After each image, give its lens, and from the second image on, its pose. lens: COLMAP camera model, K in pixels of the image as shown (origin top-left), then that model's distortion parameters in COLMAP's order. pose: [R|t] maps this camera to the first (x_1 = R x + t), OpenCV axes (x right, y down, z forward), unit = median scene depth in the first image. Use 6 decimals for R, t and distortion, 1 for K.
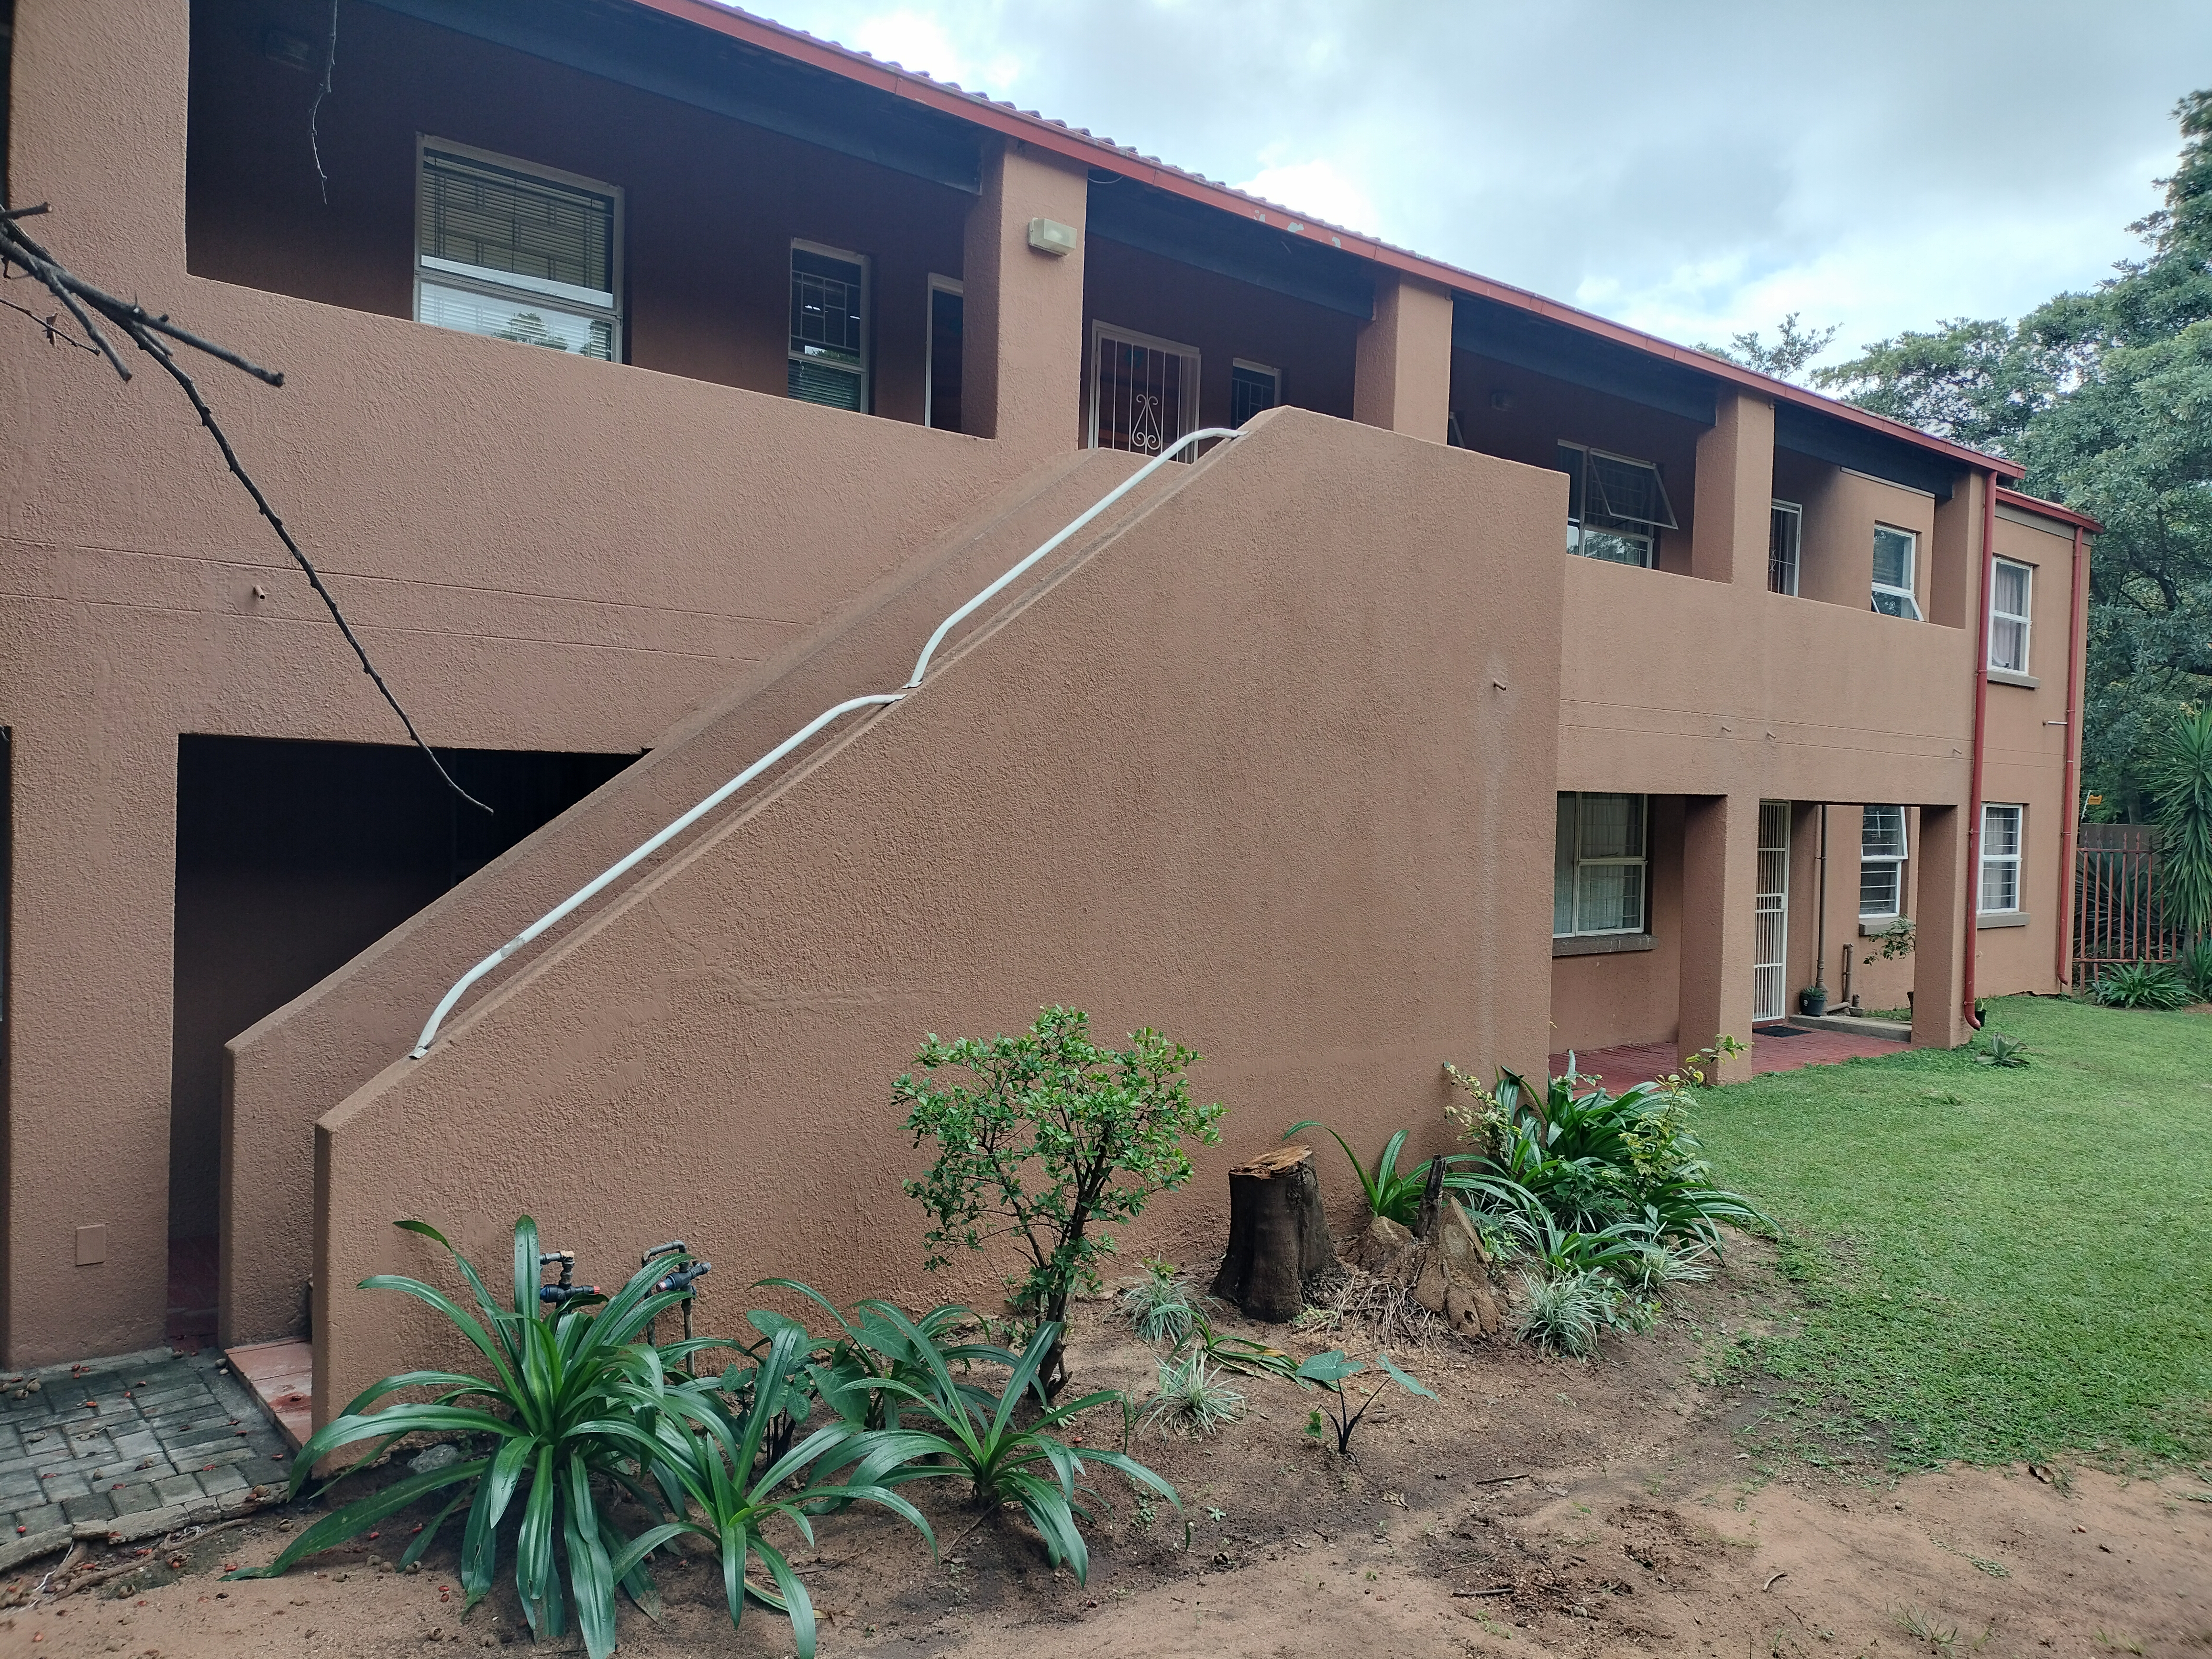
lens RADIAL K [[1630.9, 0, 1097.6], [0, 1630.9, 821.5], [0, 0, 1]] dist [0.063901, -0.070399]
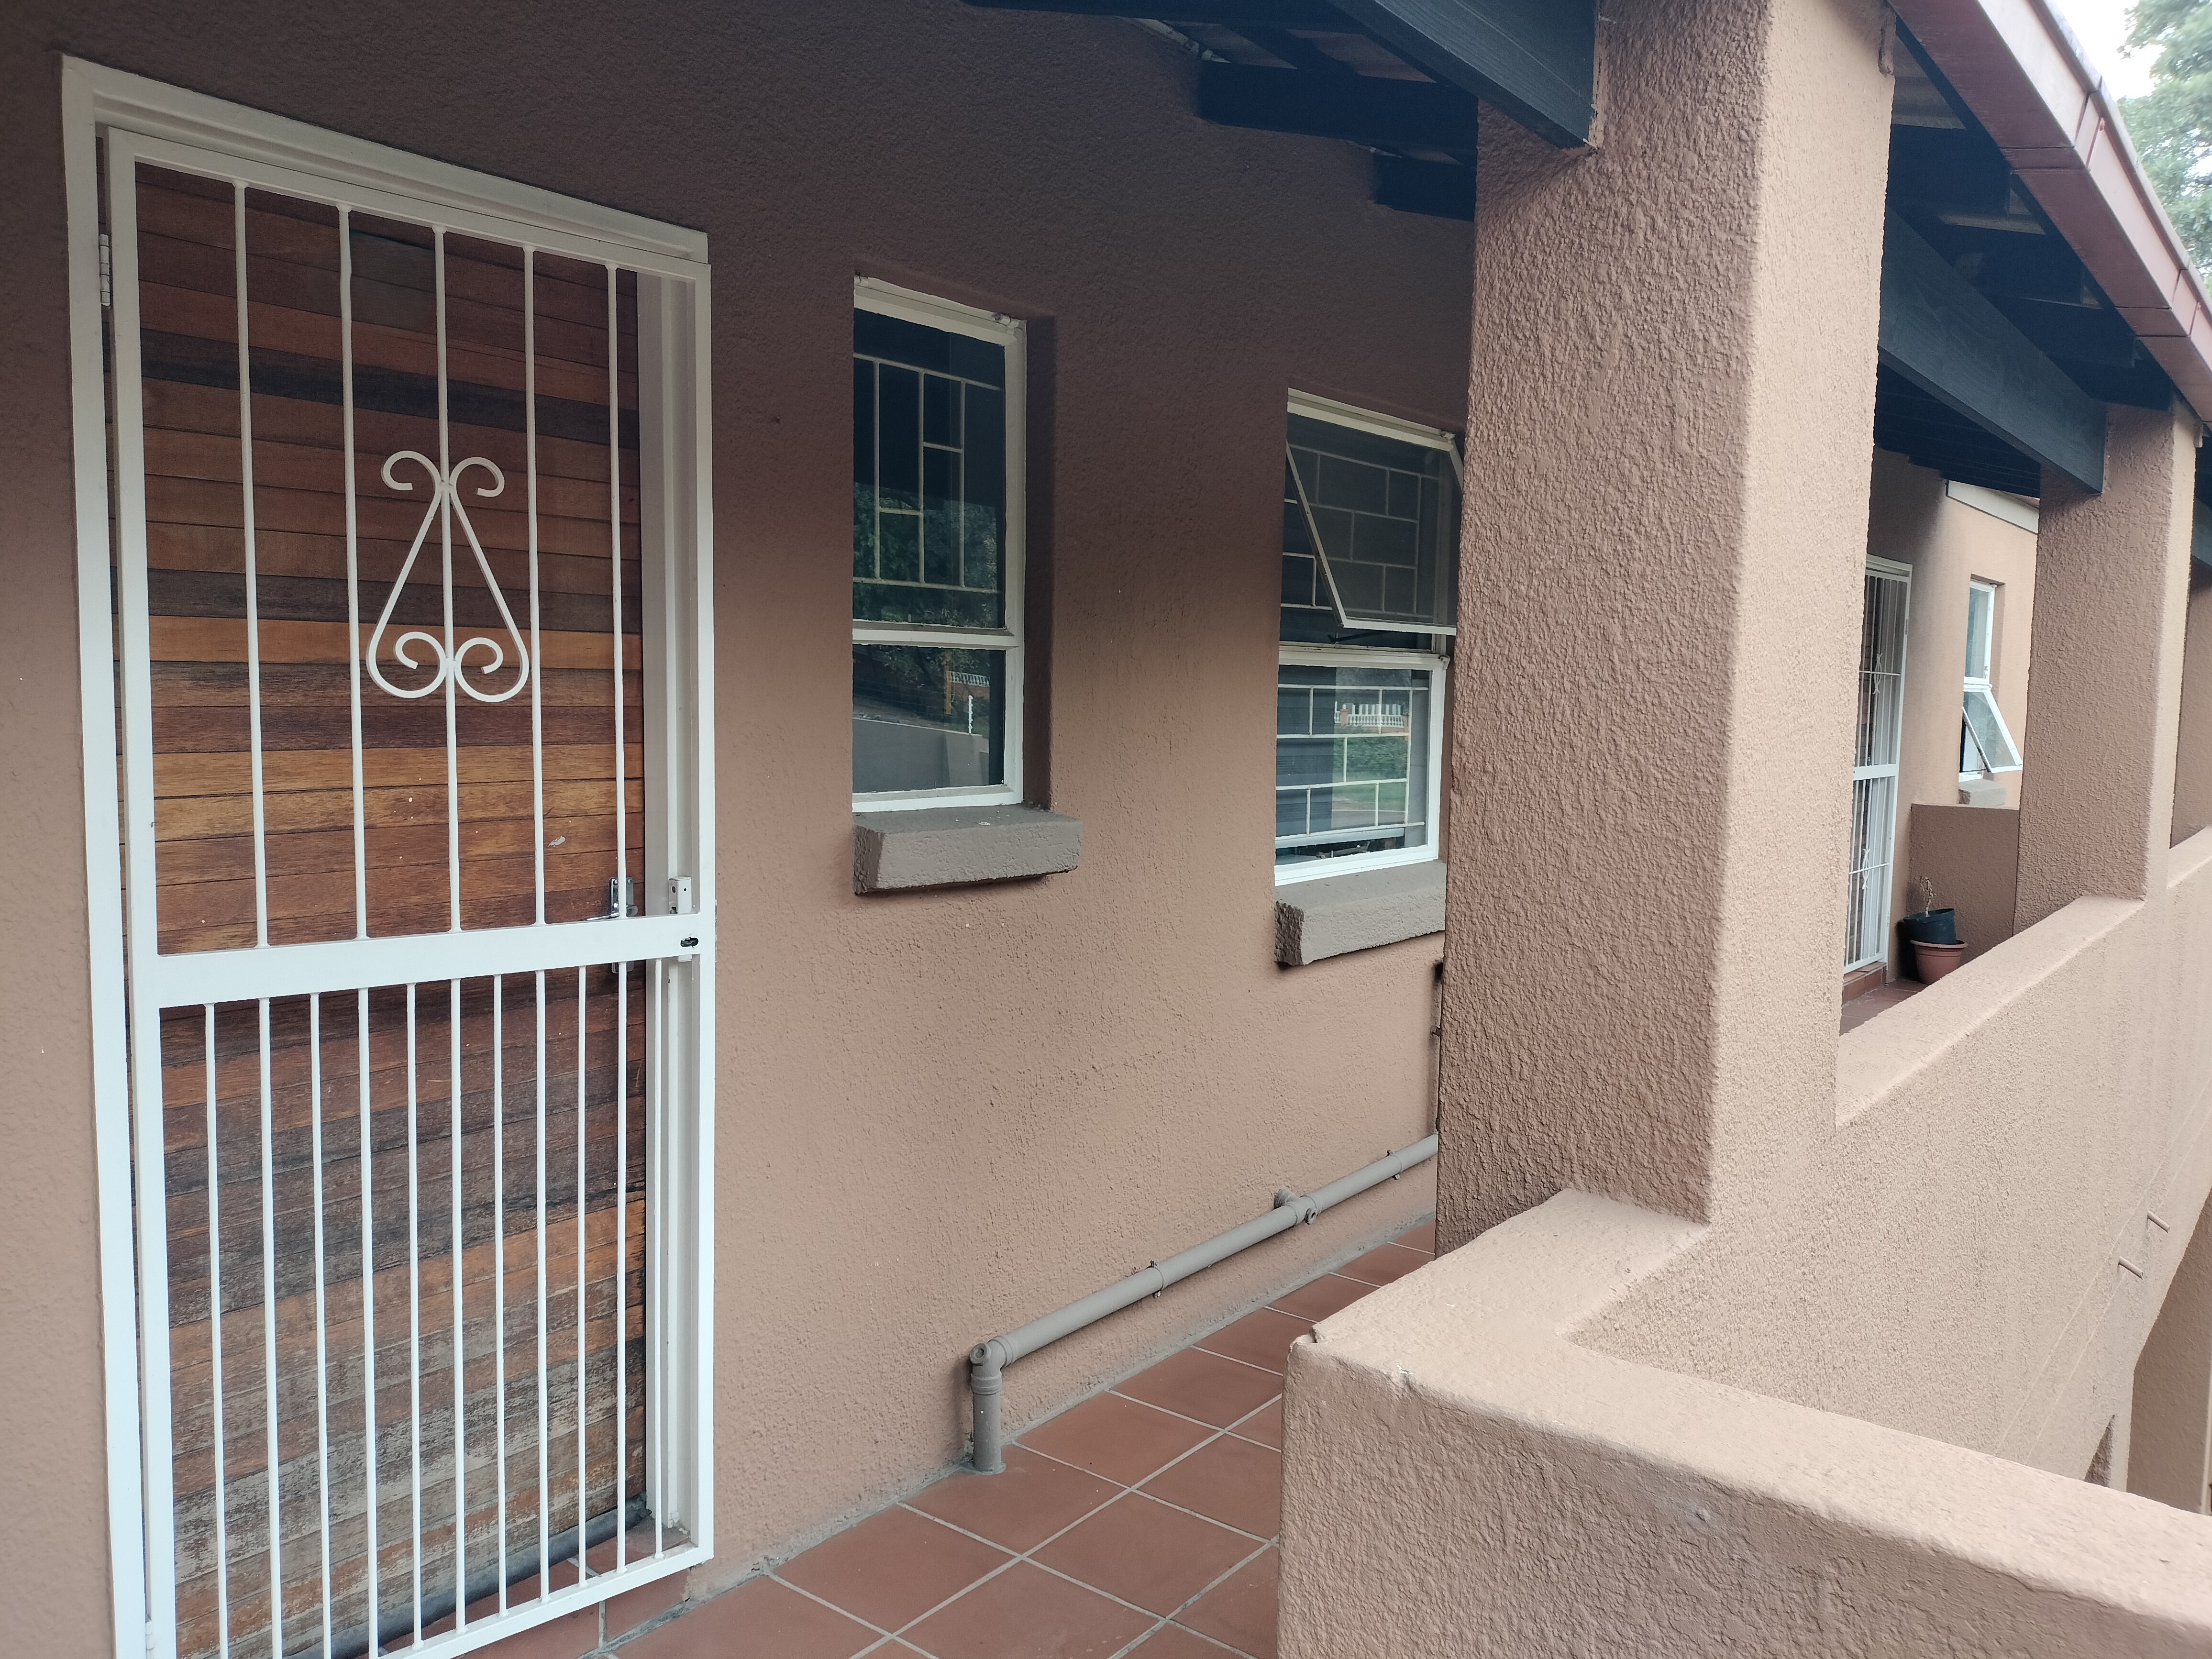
lens RADIAL K [[1630.9, 0, 1097.6], [0, 1630.9, 821.5], [0, 0, 1]] dist [0.063901, -0.070399]
pose [[0.979714, -0.028933, 0.198301, 0.068082], [0.015634, 0.997542, 0.068305, -0.219628], [-0.199790, -0.063819, 0.977758, 0.749542]]
